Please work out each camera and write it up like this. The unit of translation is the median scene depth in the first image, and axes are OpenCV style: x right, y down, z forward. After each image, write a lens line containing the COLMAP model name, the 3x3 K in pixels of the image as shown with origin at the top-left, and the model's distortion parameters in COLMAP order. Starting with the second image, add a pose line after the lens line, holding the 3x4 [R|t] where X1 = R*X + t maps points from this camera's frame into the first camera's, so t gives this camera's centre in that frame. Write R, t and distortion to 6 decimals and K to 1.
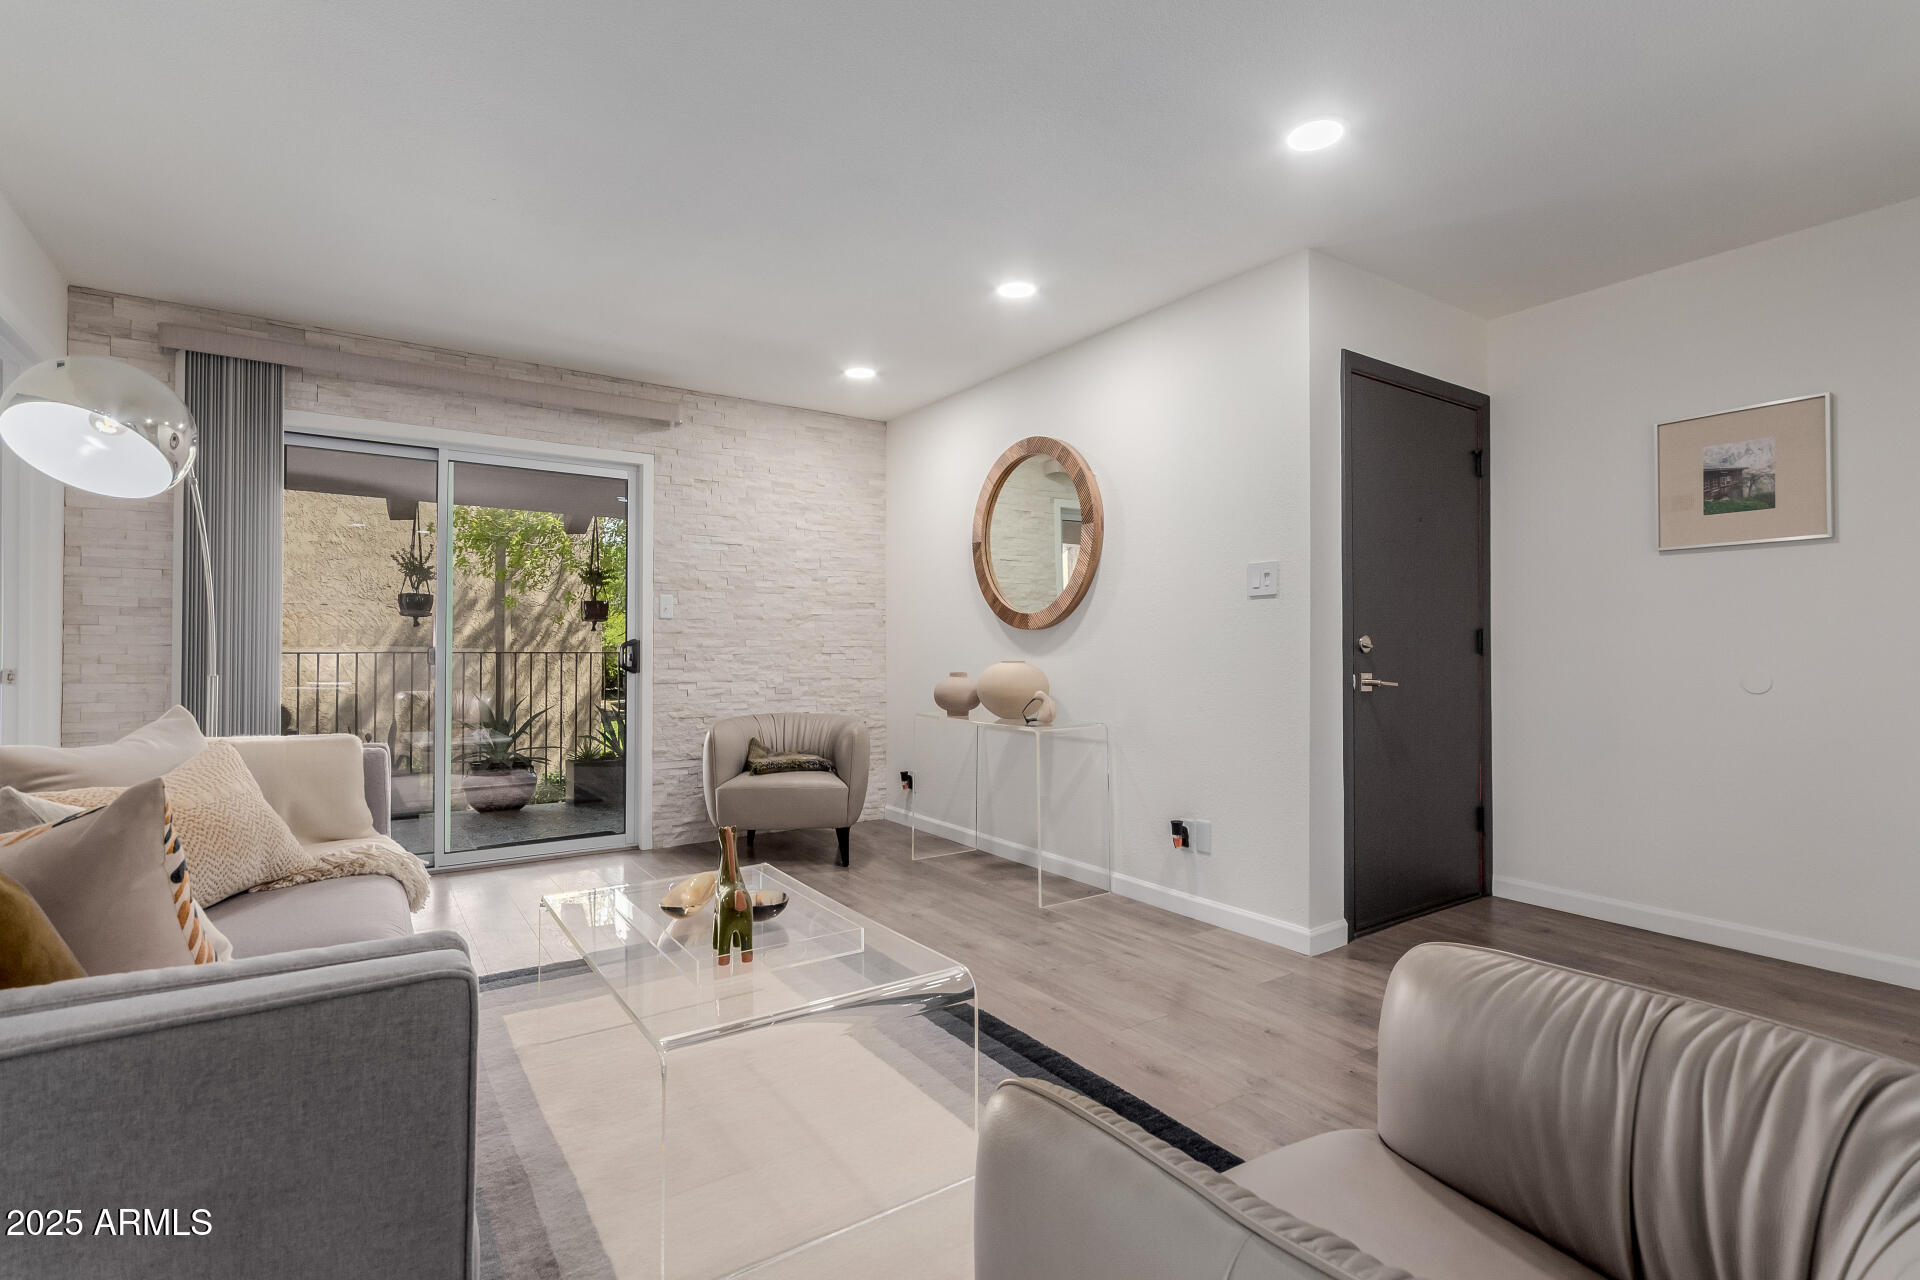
lens RADIAL K [[897.8, 0, 970.7], [0, 897.8, 641.8], [0, 0, 1]] dist [0.002873, 0.000925]
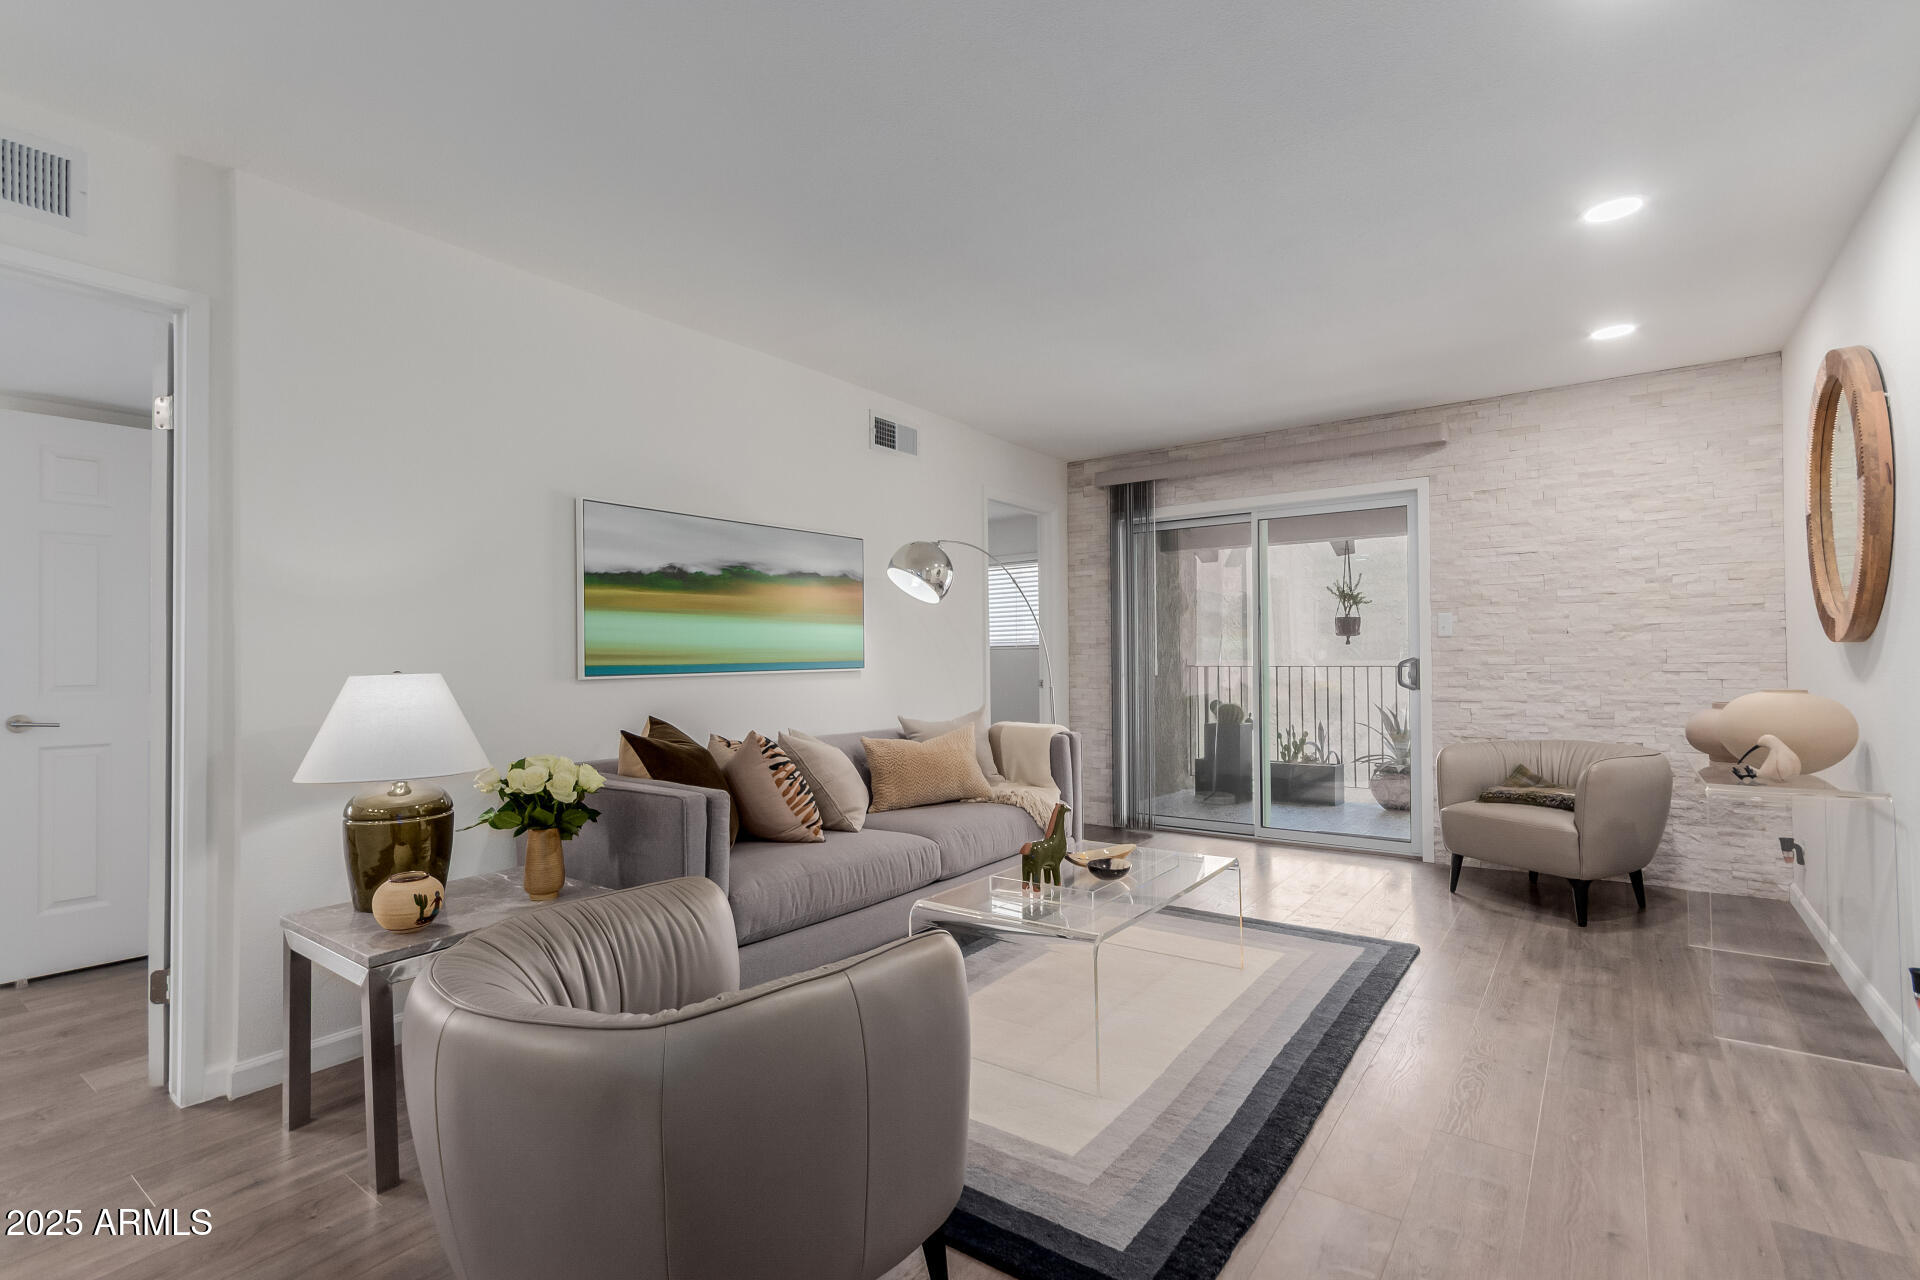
lens RADIAL K [[897.8, 0, 949.1], [0, 897.8, 649.8], [0, 0, 1]] dist [0.002873, 0.000925]
pose [[0.322837, -0.013442, -0.946359, 0.451664], [0.019781, 0.999777, -0.007453, -0.015326], [0.946248, -0.016314, 0.323031, 0.156275]]
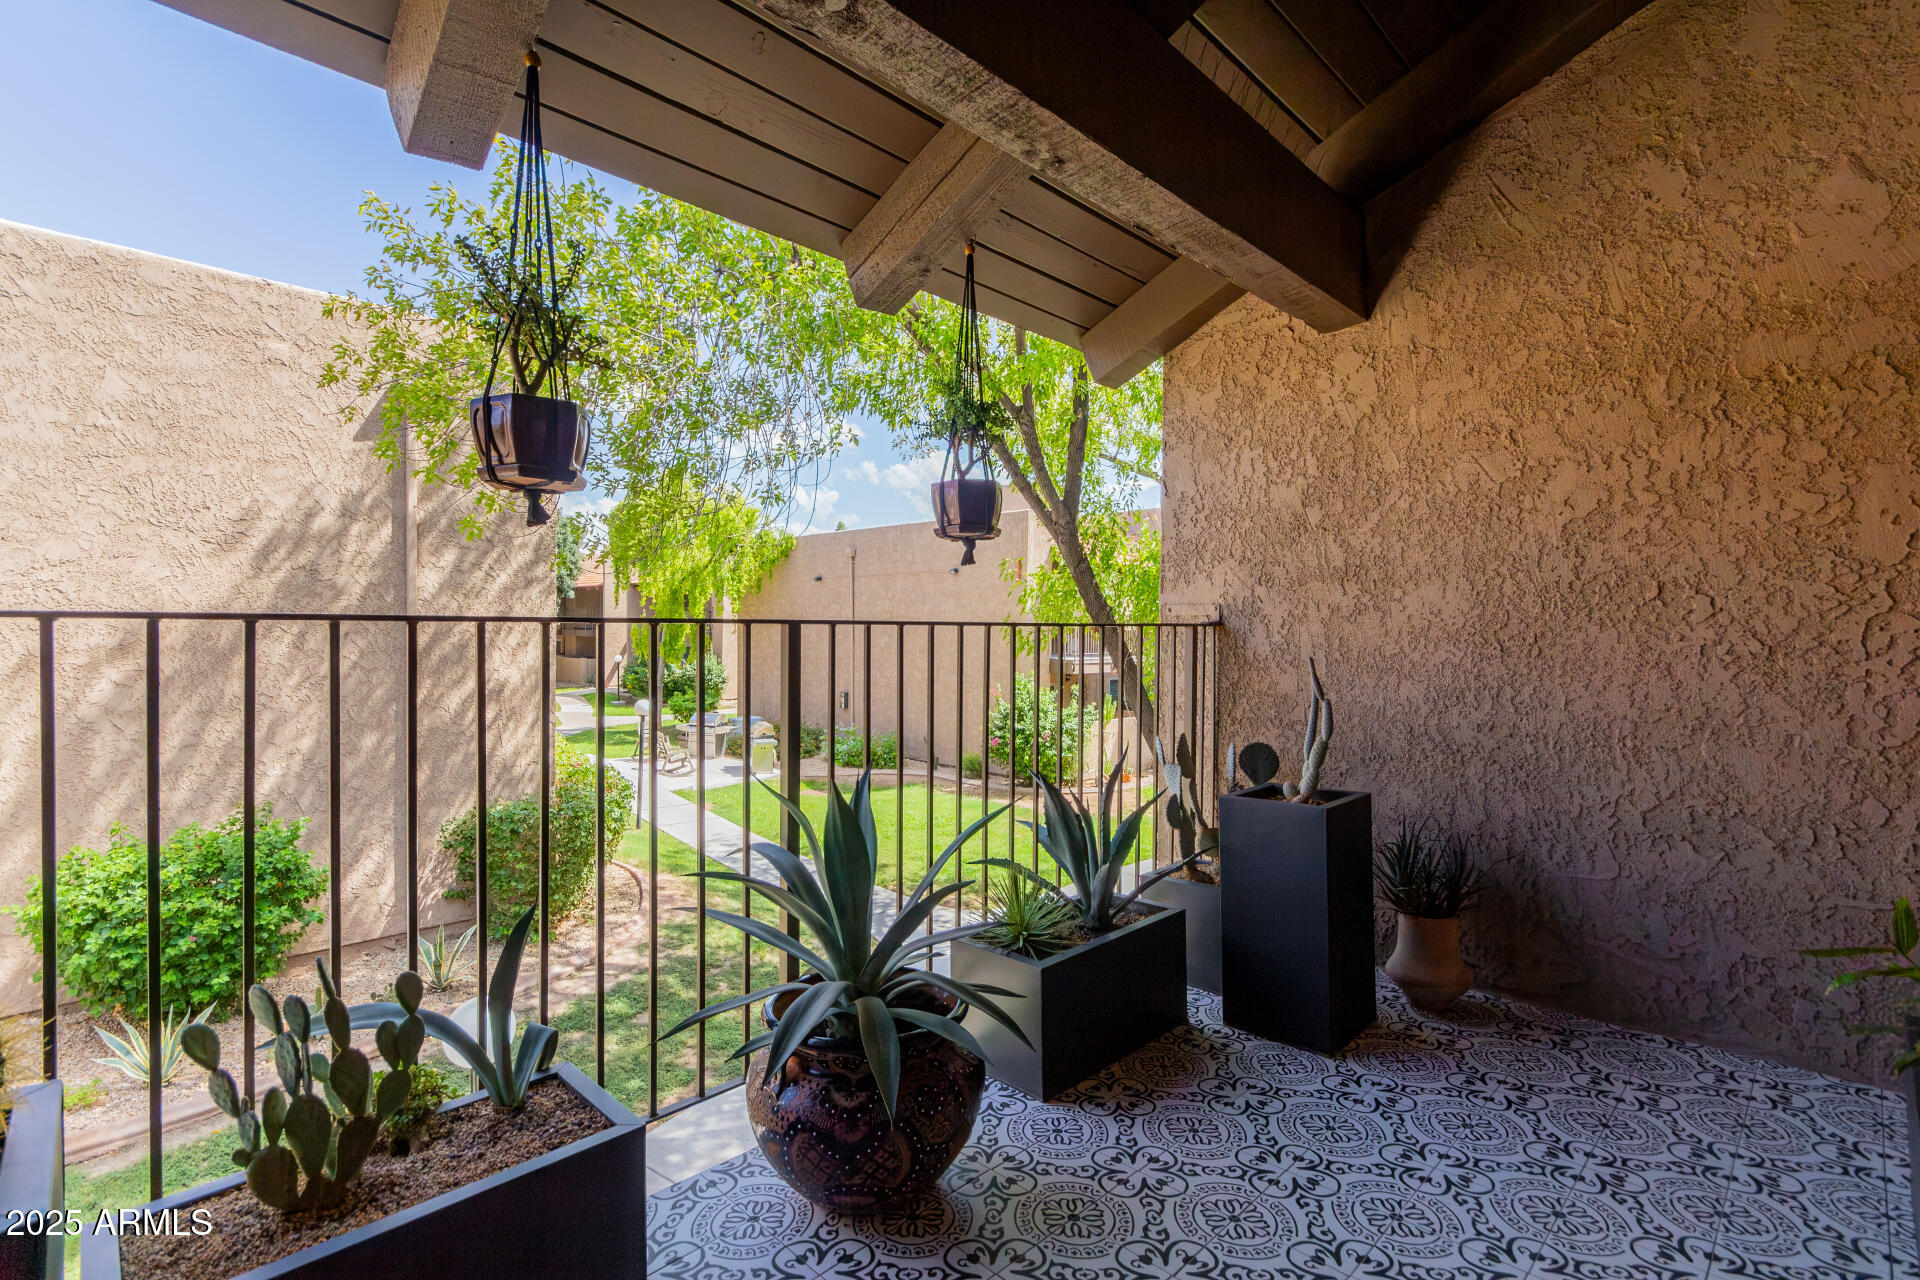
lens RADIAL K [[897.8, 0, 972.1], [0, 897.8, 636.7], [0, 0, 1]] dist [0.002873, 0.000925]
pose [[0.986449, 0.002513, 0.164050, -0.712801], [-0.007333, 0.999559, 0.028784, 0.010798], [-0.163905, -0.029597, 0.986032, 0.948687]]
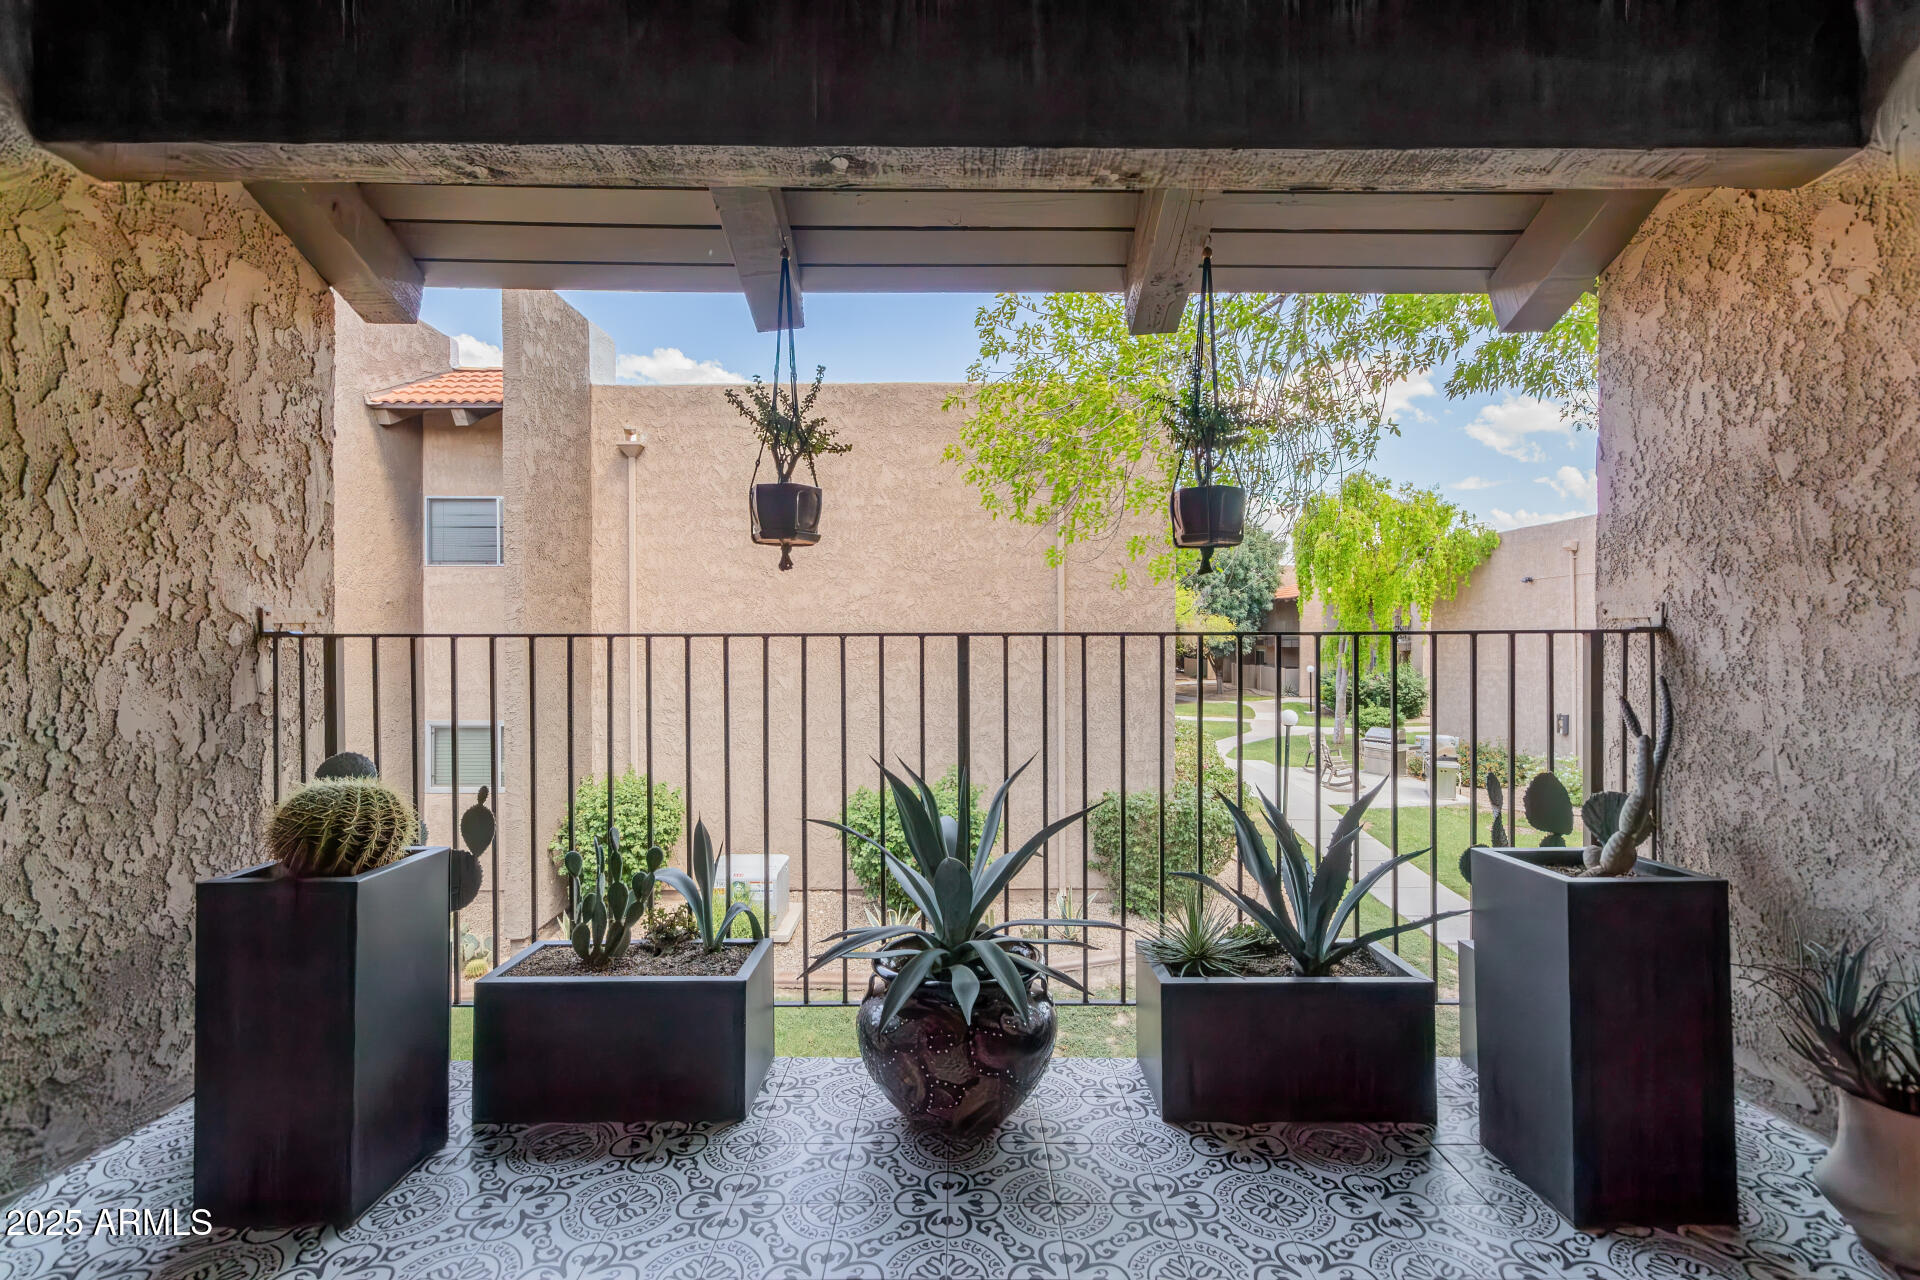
lens RADIAL K [[897.8, 0, 944.9], [0, 897.8, 634.8], [0, 0, 1]] dist [0.002873, 0.000925]
pose [[0.810368, -0.004353, -0.585906, -0.438638], [0.014039, 0.999830, 0.011989, 0.010982], [0.585754, -0.017941, 0.810291, 0.962809]]
